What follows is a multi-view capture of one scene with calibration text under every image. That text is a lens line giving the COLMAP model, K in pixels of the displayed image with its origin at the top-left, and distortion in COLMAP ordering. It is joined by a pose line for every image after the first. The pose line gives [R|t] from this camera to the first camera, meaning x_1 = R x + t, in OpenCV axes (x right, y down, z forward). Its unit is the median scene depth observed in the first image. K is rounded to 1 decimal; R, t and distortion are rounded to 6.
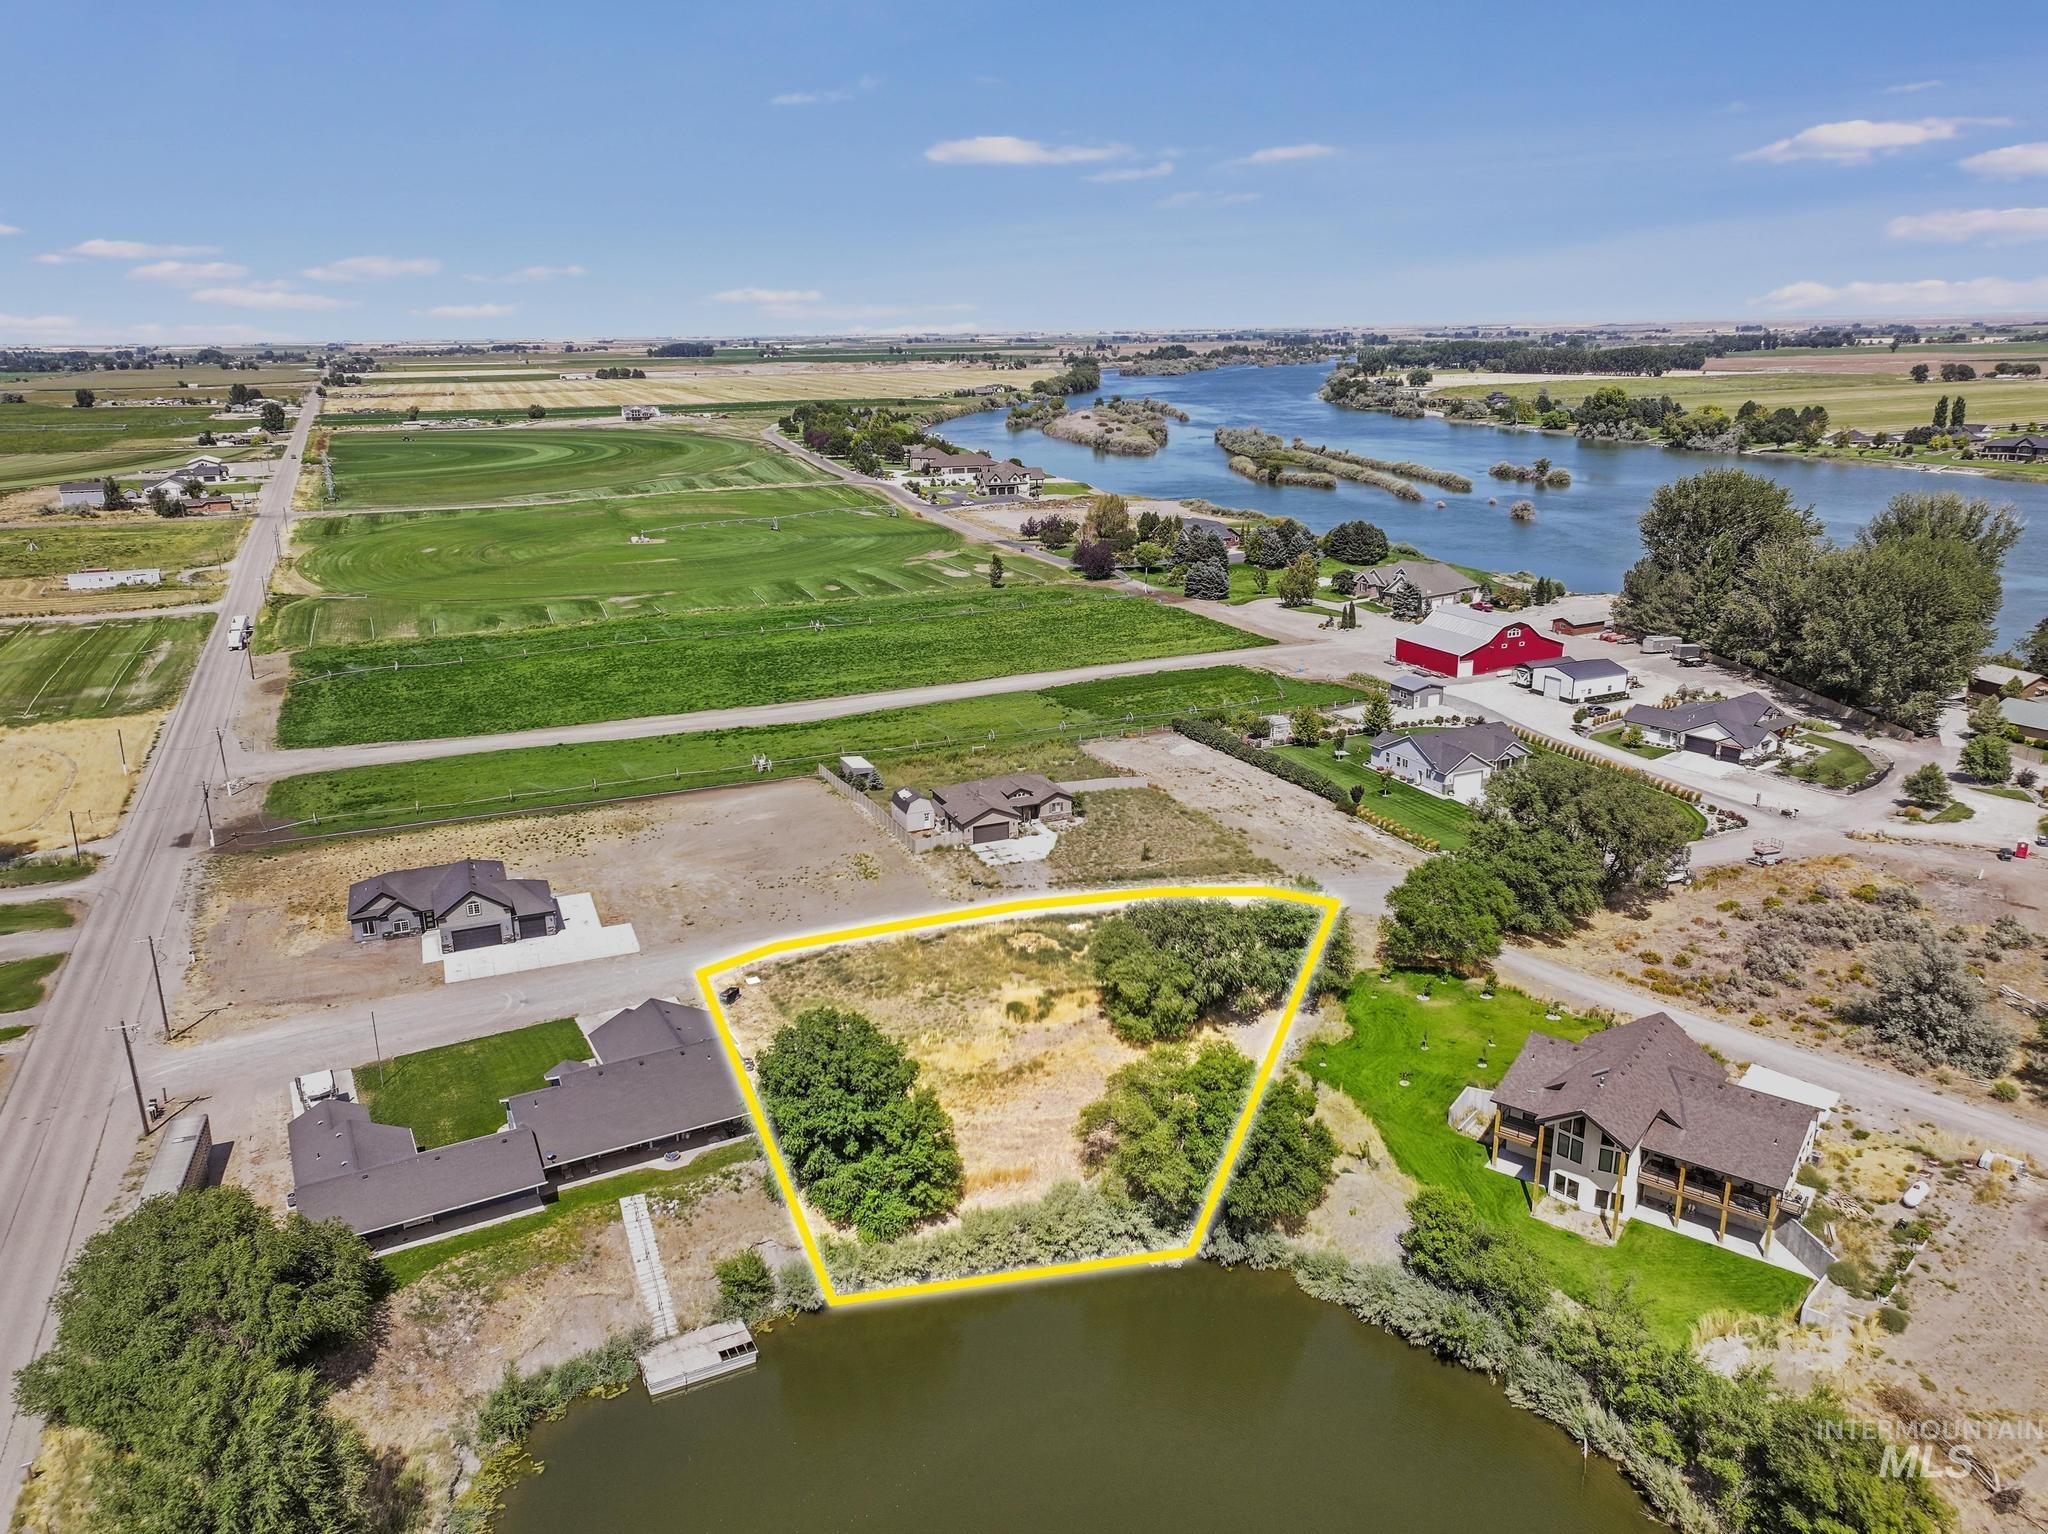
lens RADIAL K [[1439.2, 0, 1035.2], [0, 1439.2, 776.6], [0, 0, 1]] dist [-0.000151, 0.010472]
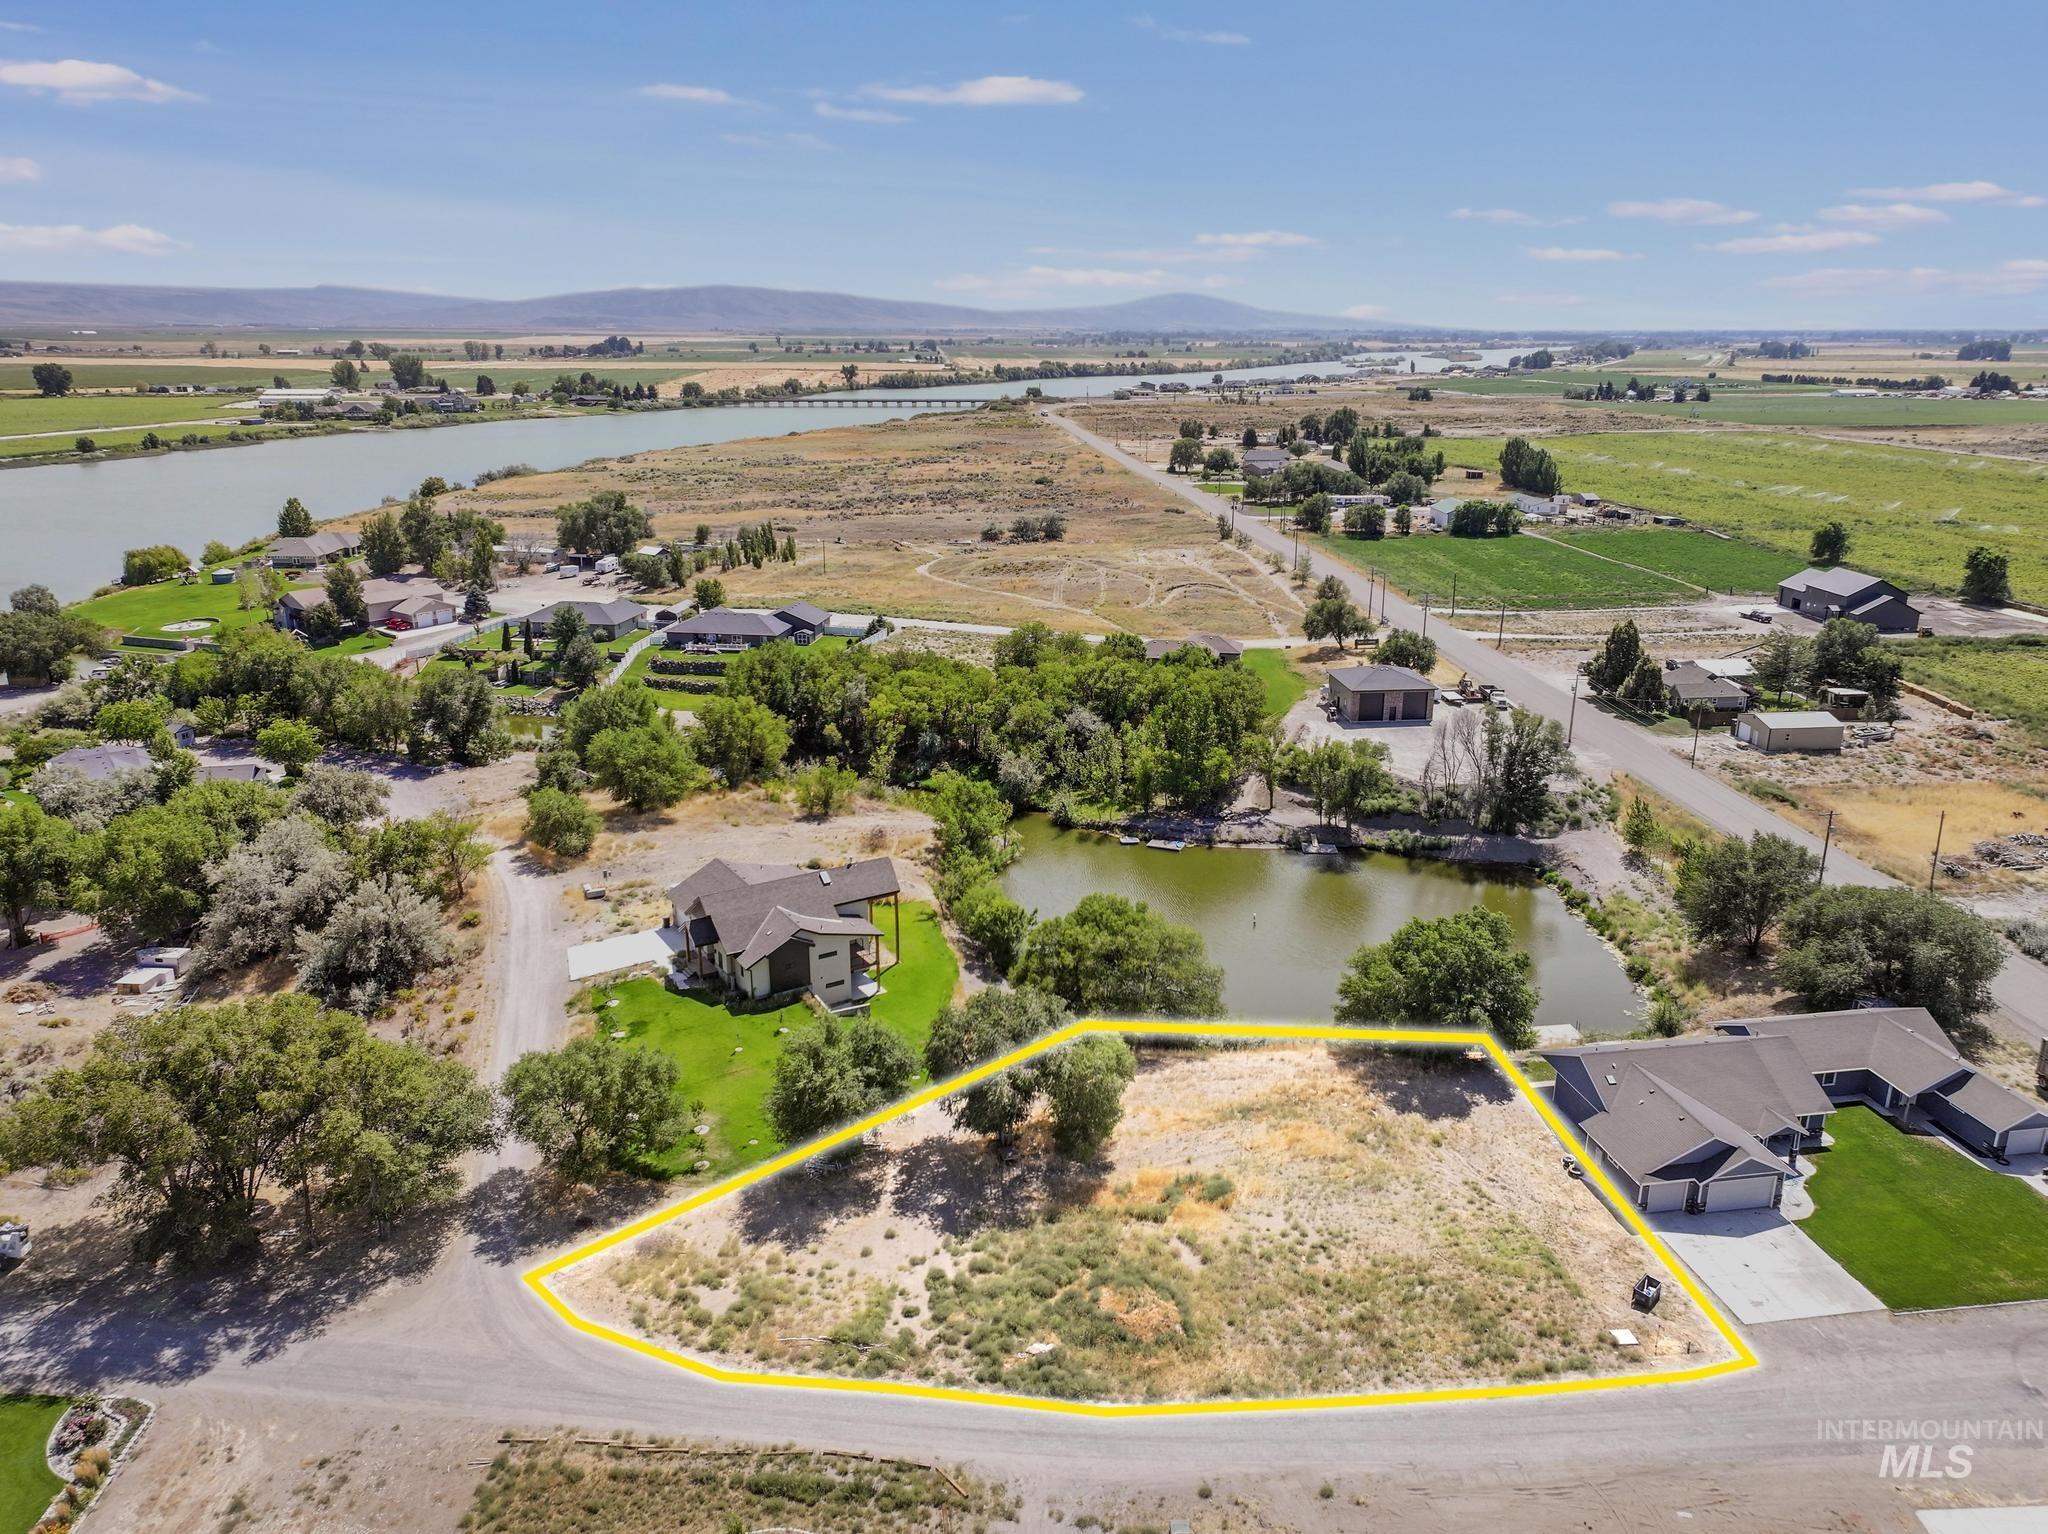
lens RADIAL K [[1440.7, 0, 1024.0], [0, 1440.7, 767.0], [0, 0, 1]] dist [-0.002048, -0.000532]
pose [[-0.940618, -0.085404, 0.328547, -0.103880], [0.112116, 0.835370, 0.538133, -0.310210], [-0.320417, 0.543013, -0.776189, 1.073743]]
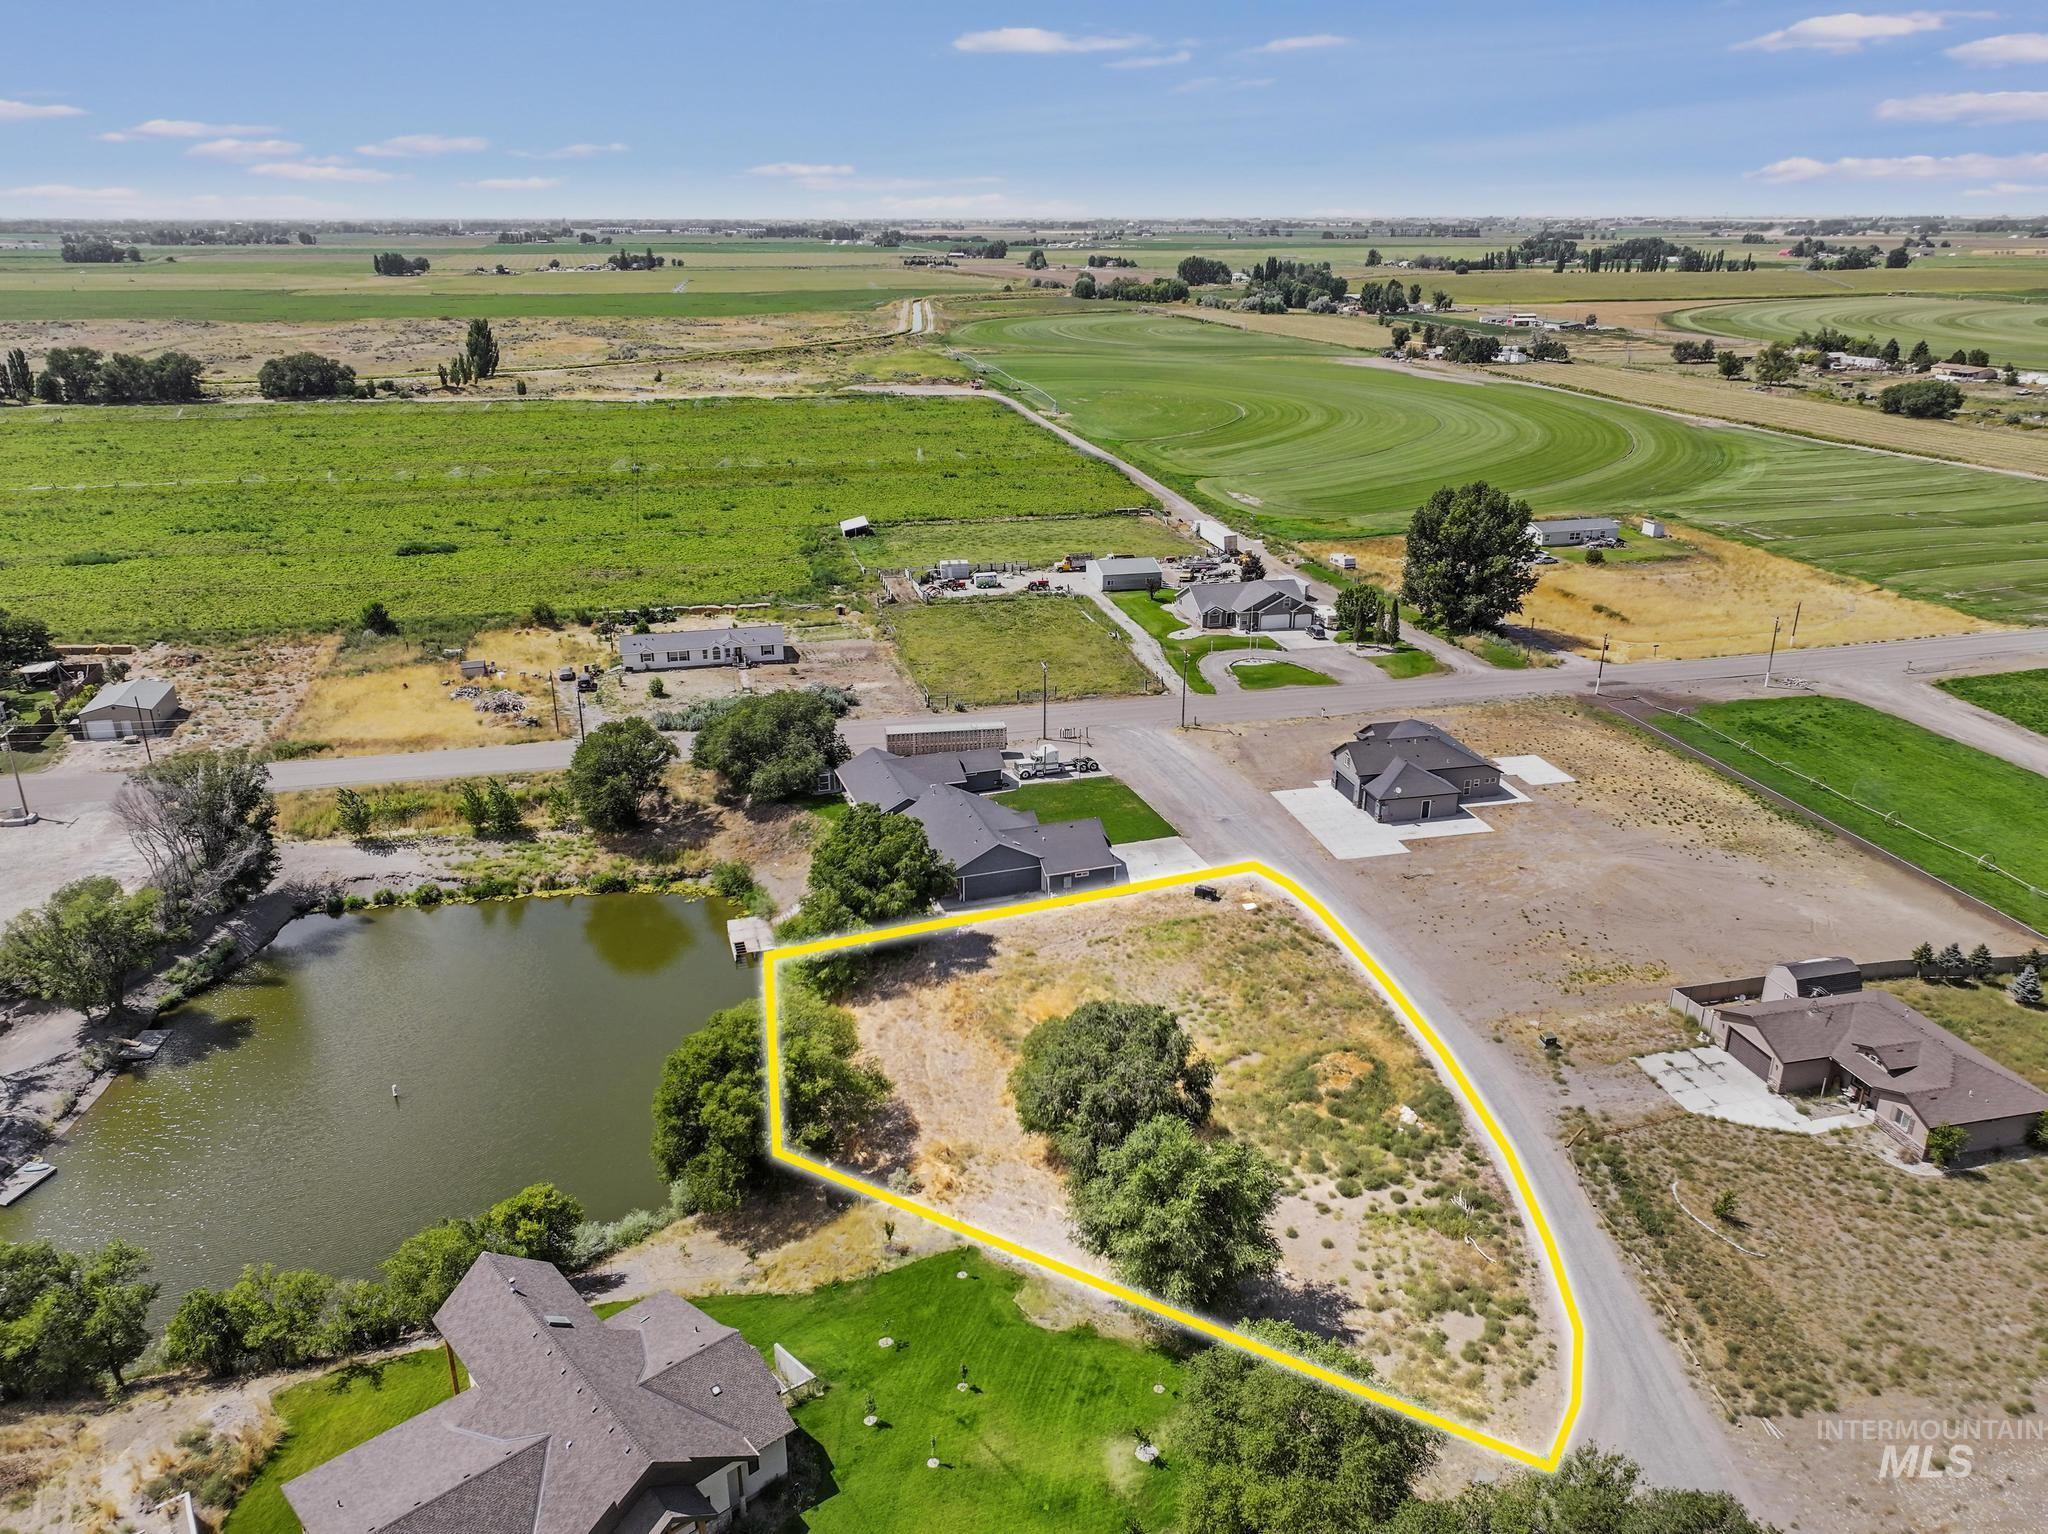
lens RADIAL K [[1439.2, 0, 1035.2], [0, 1439.2, 776.6], [0, 0, 1]] dist [-0.000151, 0.010472]
pose [[-0.172270, 0.370297, -0.912800, 0.512082], [-0.285678, 0.868047, 0.406058, -0.215197], [0.942715, 0.330718, -0.043752, 0.664259]]
